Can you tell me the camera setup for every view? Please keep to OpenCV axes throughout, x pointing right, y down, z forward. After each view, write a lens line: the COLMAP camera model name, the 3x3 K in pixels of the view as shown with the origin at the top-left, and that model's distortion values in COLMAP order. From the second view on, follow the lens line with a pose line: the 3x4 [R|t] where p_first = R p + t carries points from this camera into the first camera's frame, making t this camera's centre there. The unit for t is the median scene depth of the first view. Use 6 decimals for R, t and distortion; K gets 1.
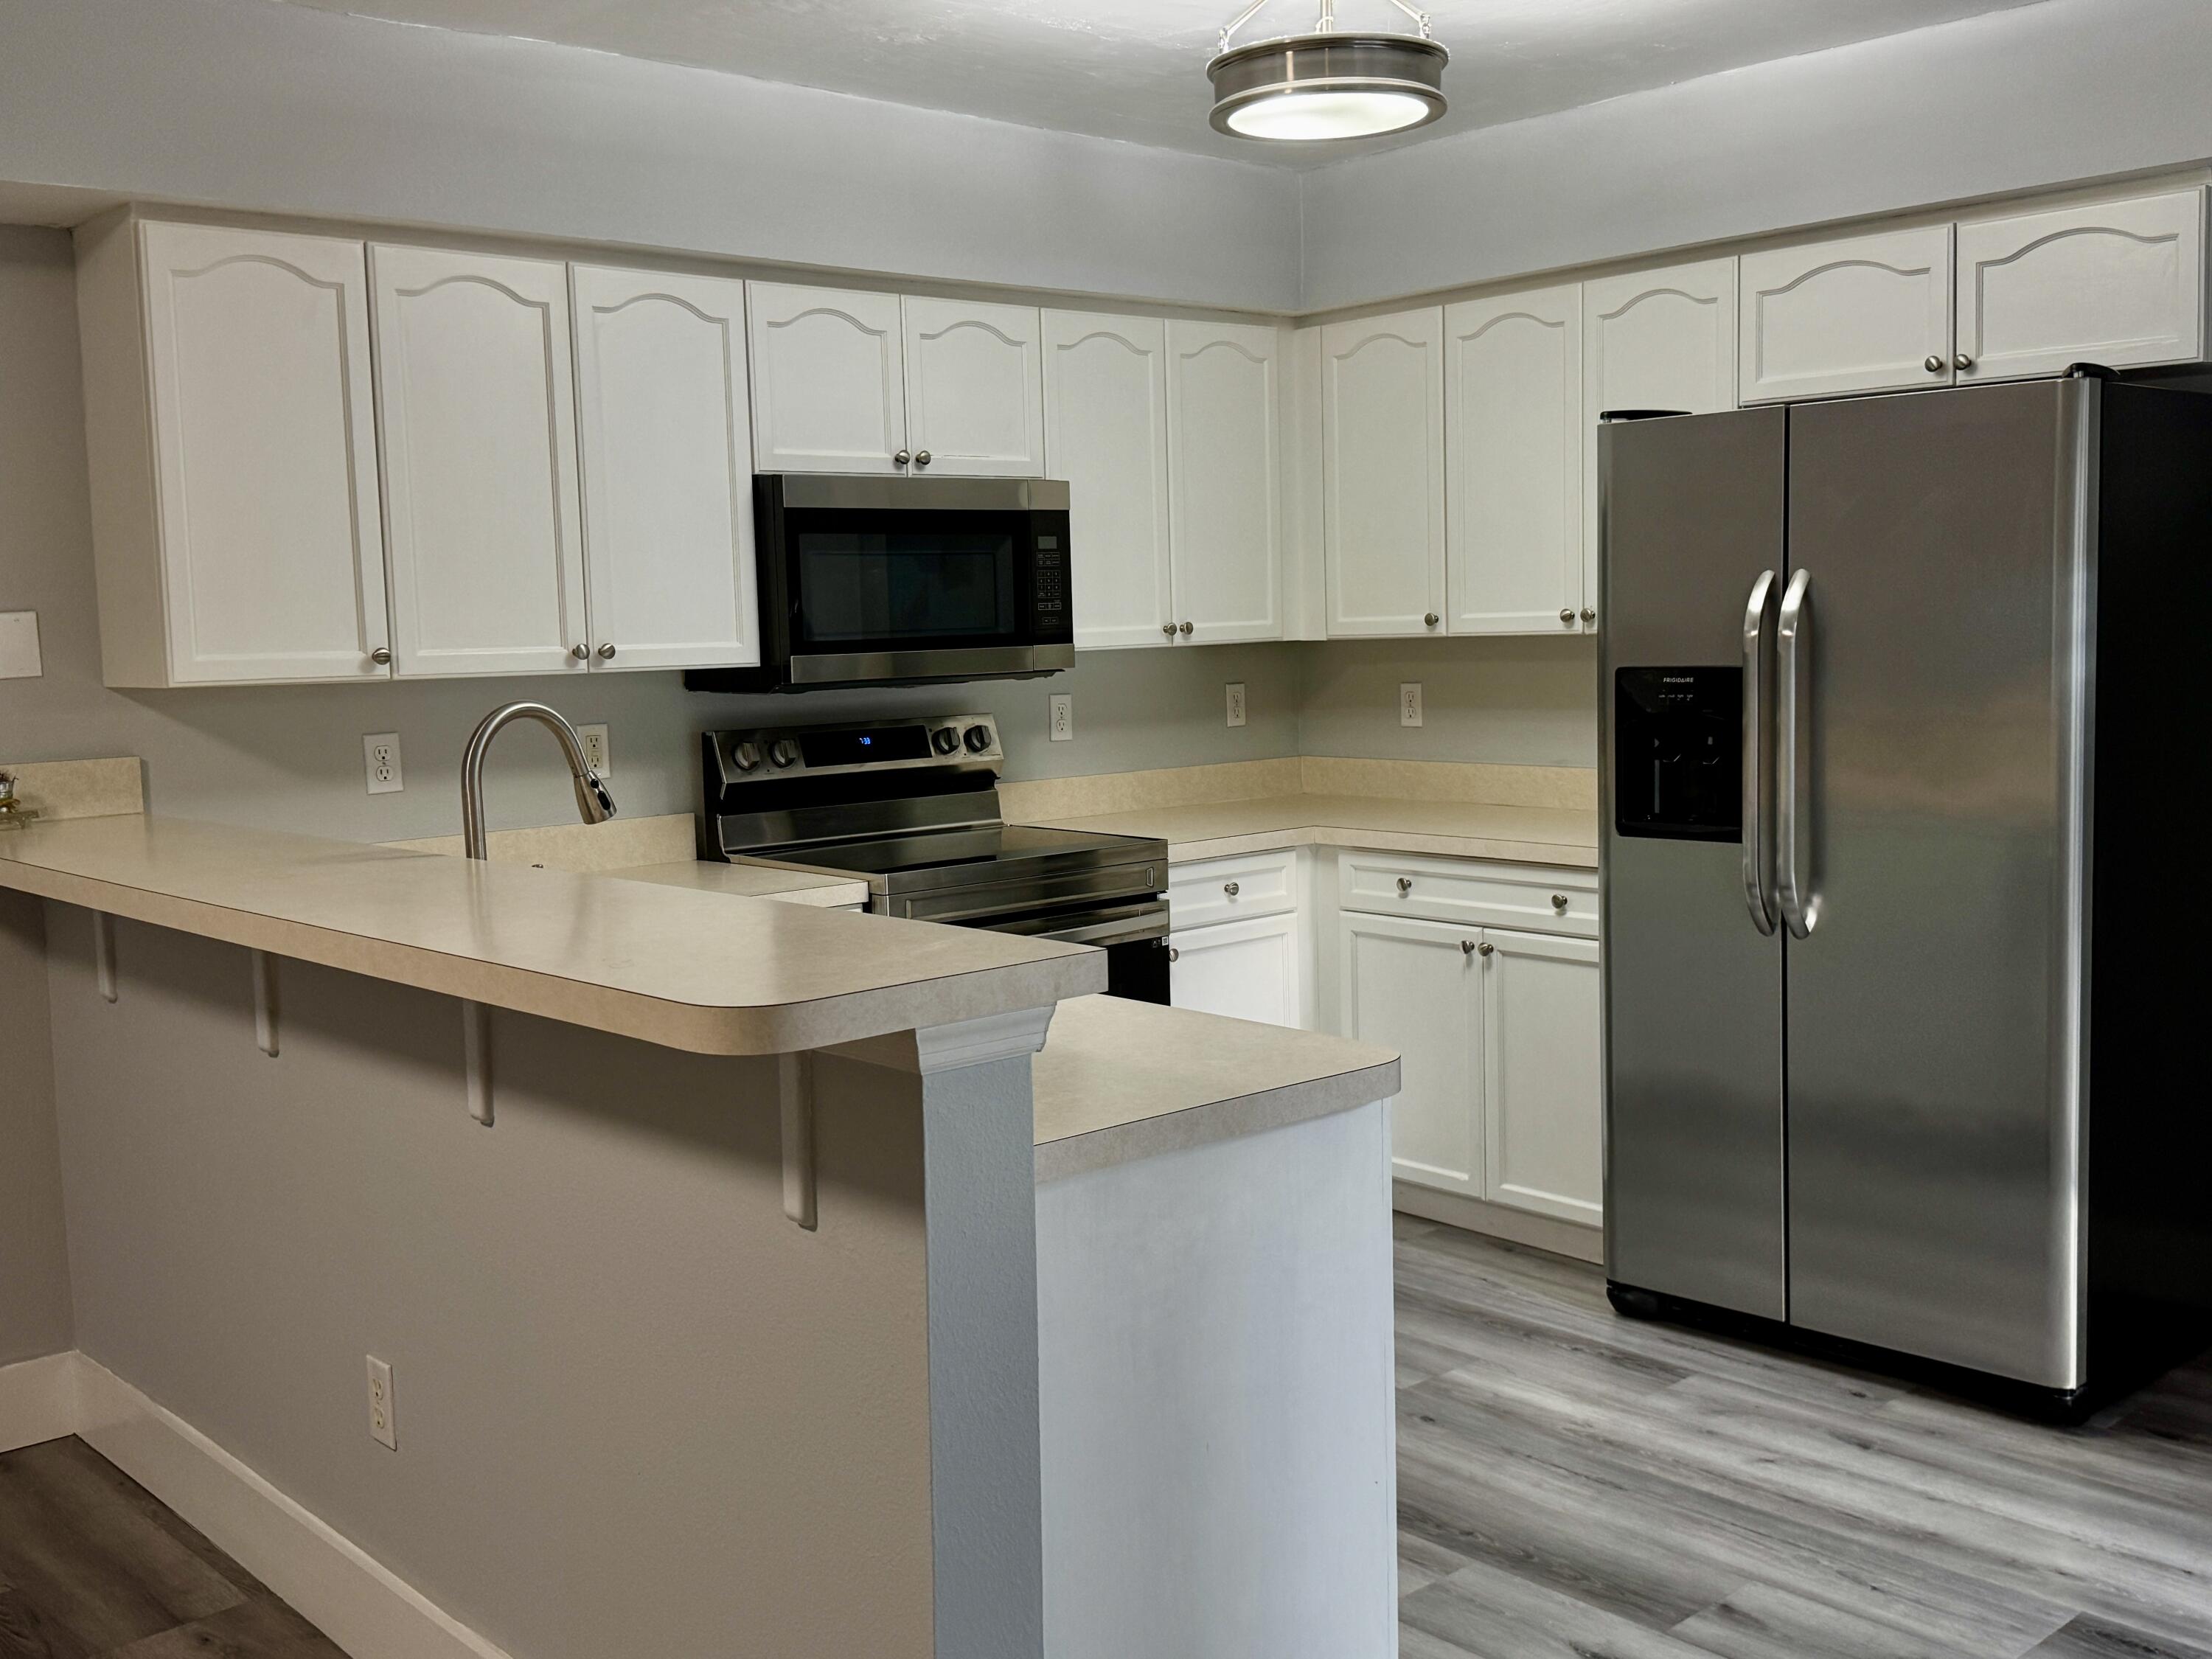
lens RADIAL K [[2133.3, 0, 1084.7], [0, 2133.3, 823.1], [0, 0, 1]] dist [0.022859, -0.001601]
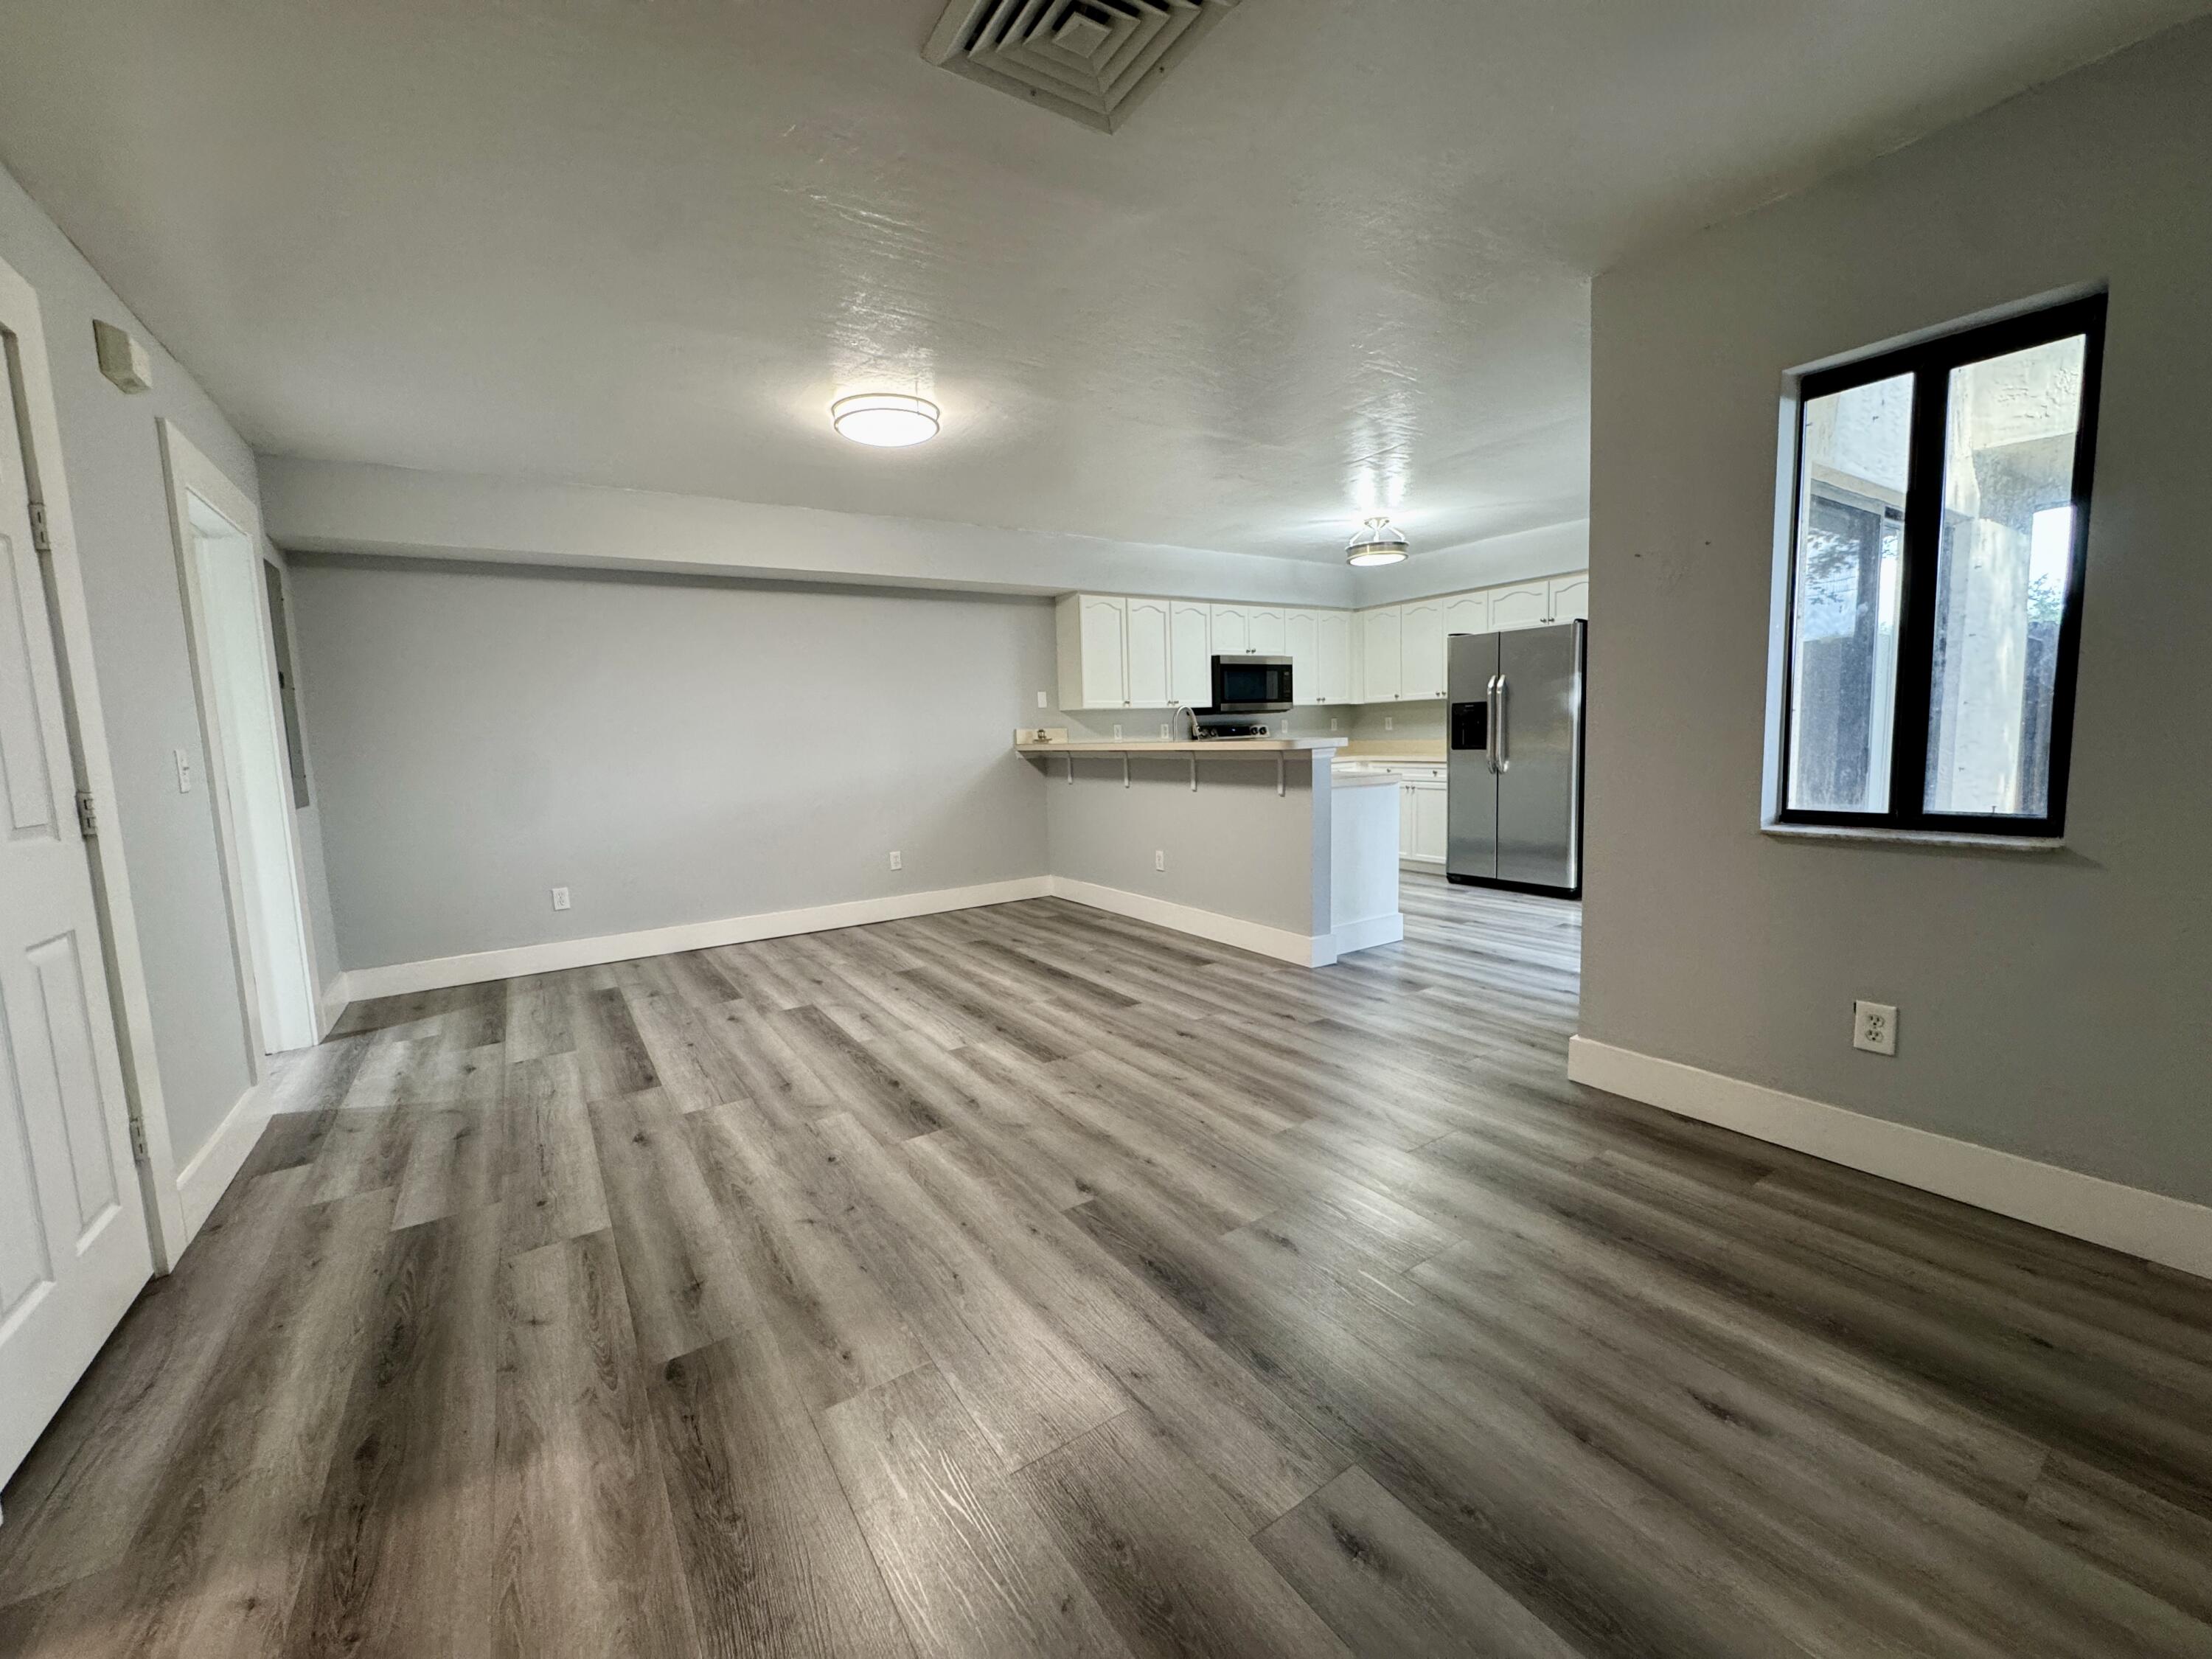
lens RADIAL K [[885.5, 0, 1102.5], [0, 885.5, 825.2], [0, 0, 1]] dist [-0.010088, -0.000164]
pose [[0.990882, 0.007967, -0.134498, -0.132665], [-0.006213, 0.999890, 0.013455, 0.112303], [0.134591, -0.012496, 0.990822, -0.555767]]
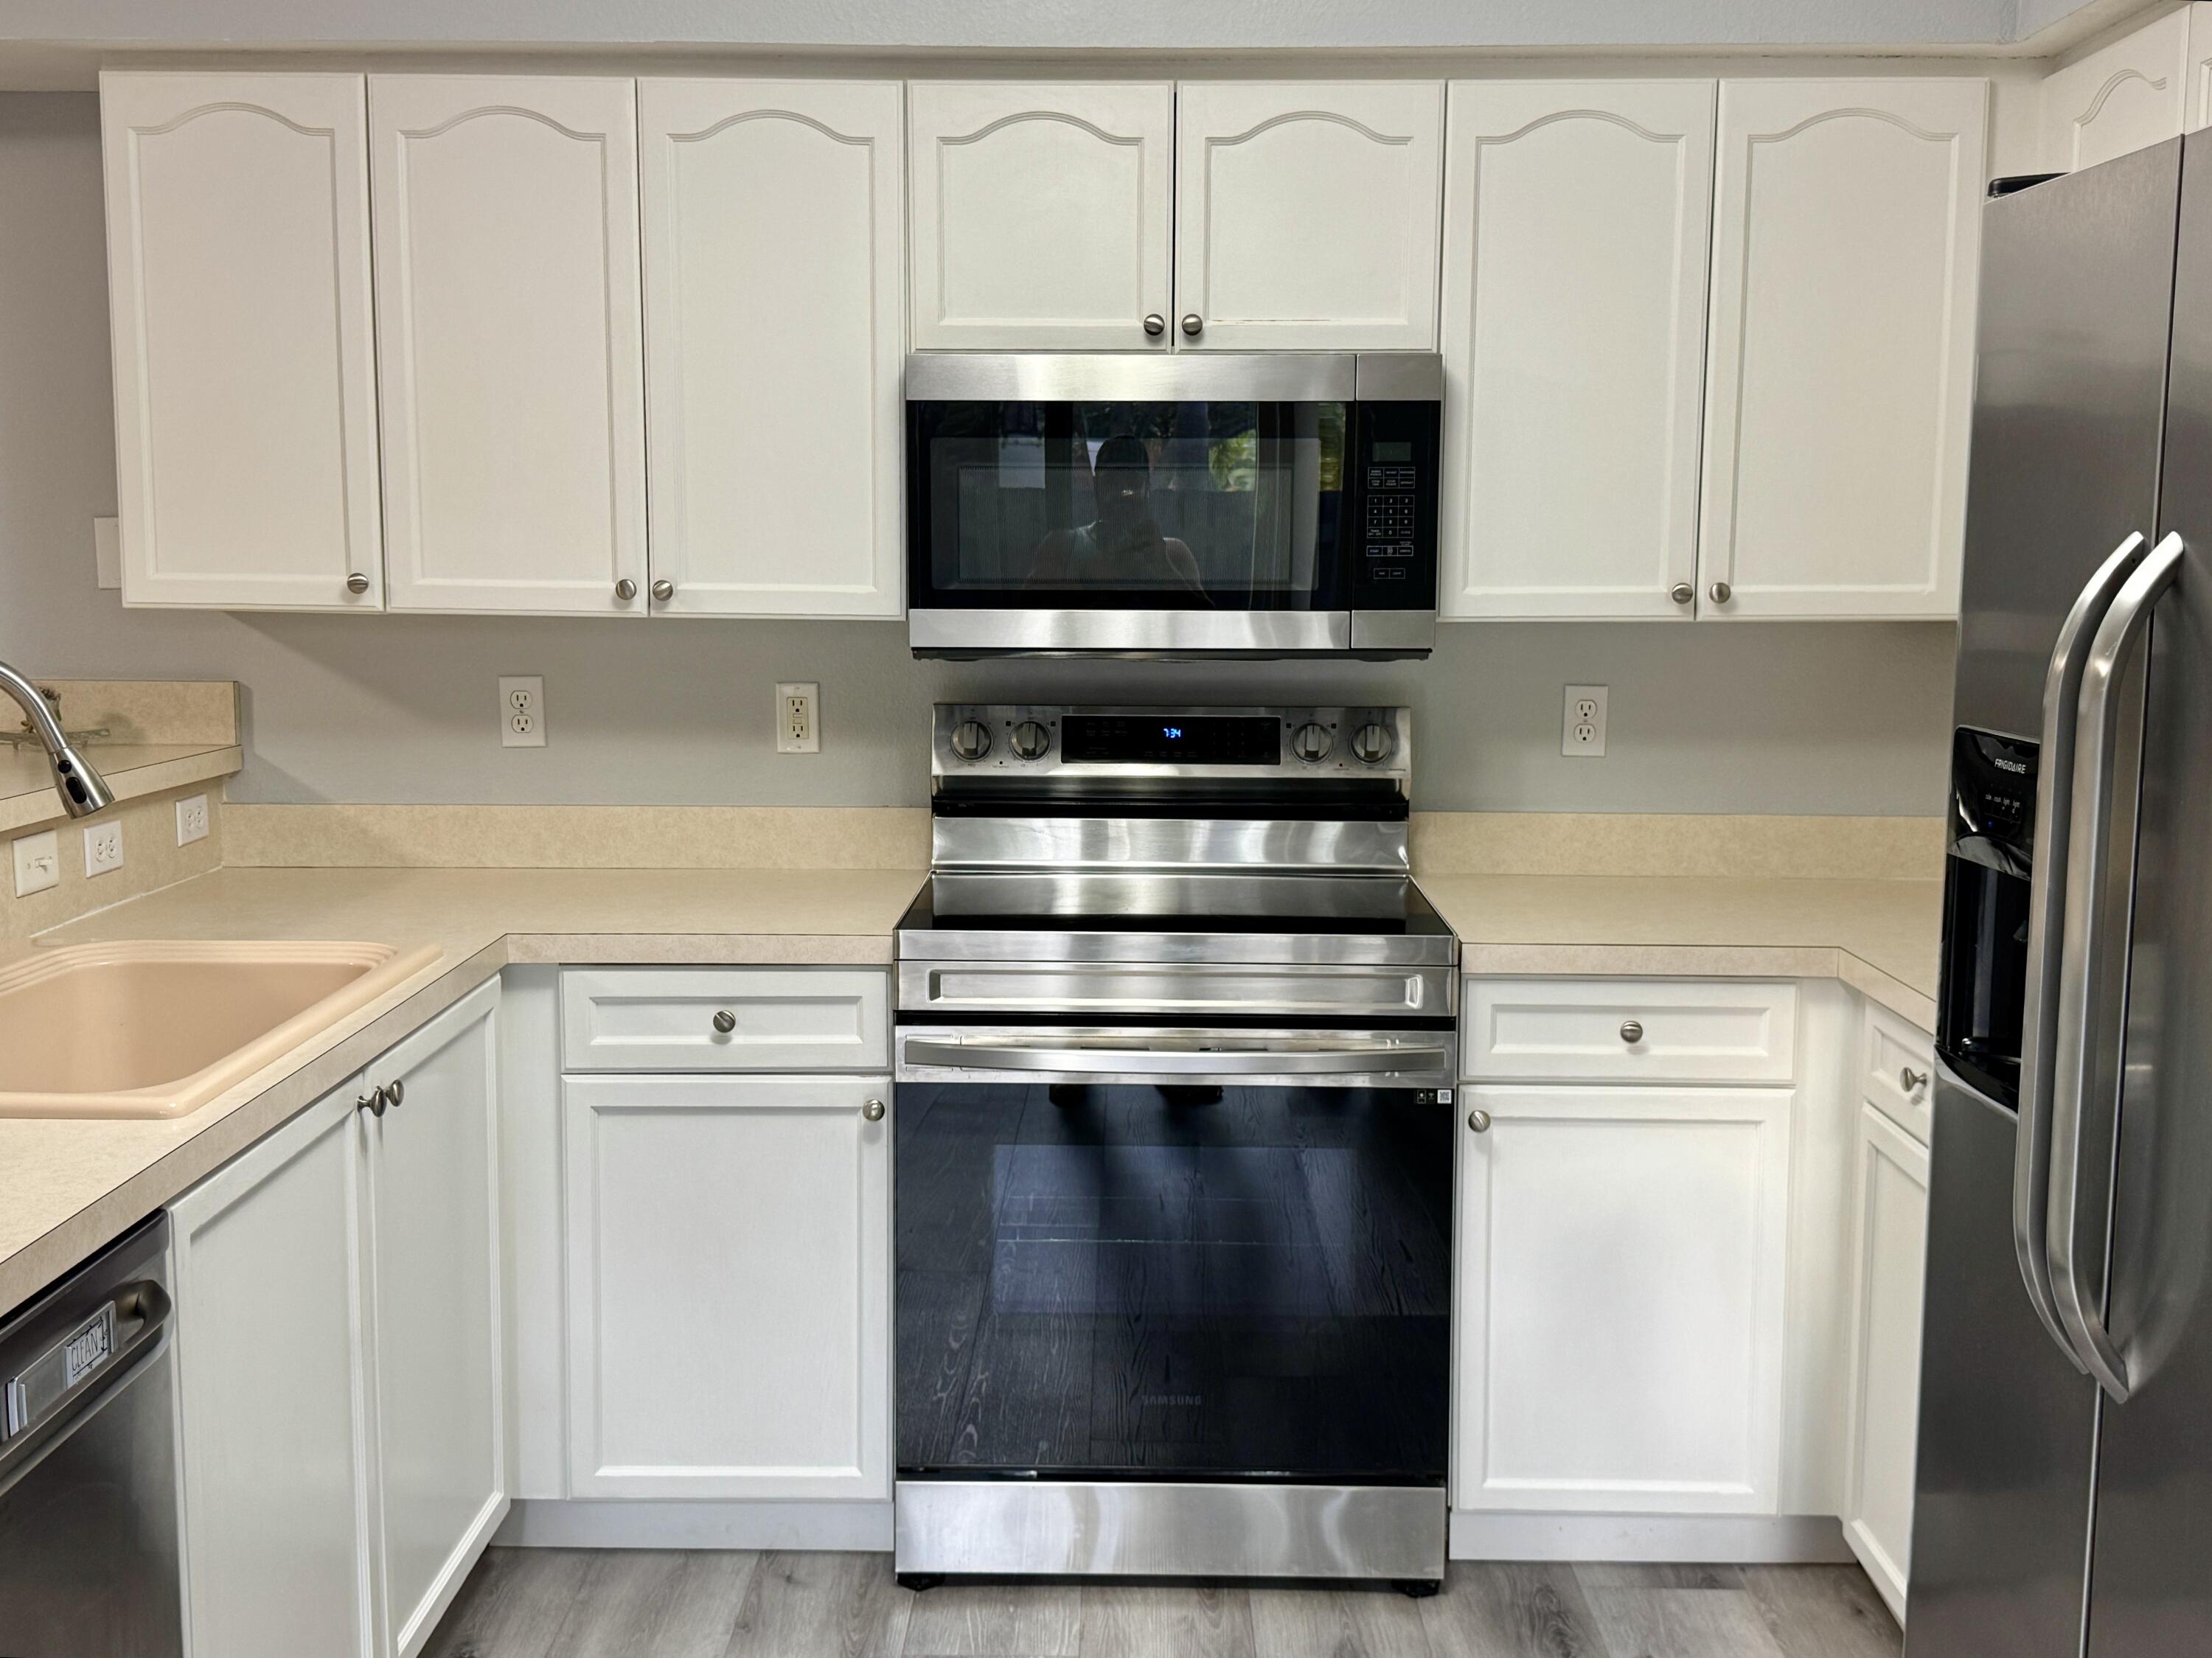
lens RADIAL K [[2304.1, 0, 1101.4], [0, 2304.1, 829.2], [0, 0, 1]] dist [0.063962, -0.013183]
pose [[0.736209, 0.117171, -0.666533, 0.429015], [-0.092369, 0.993078, 0.072550, -0.065783], [0.670421, 0.008156, 0.741936, 0.459281]]
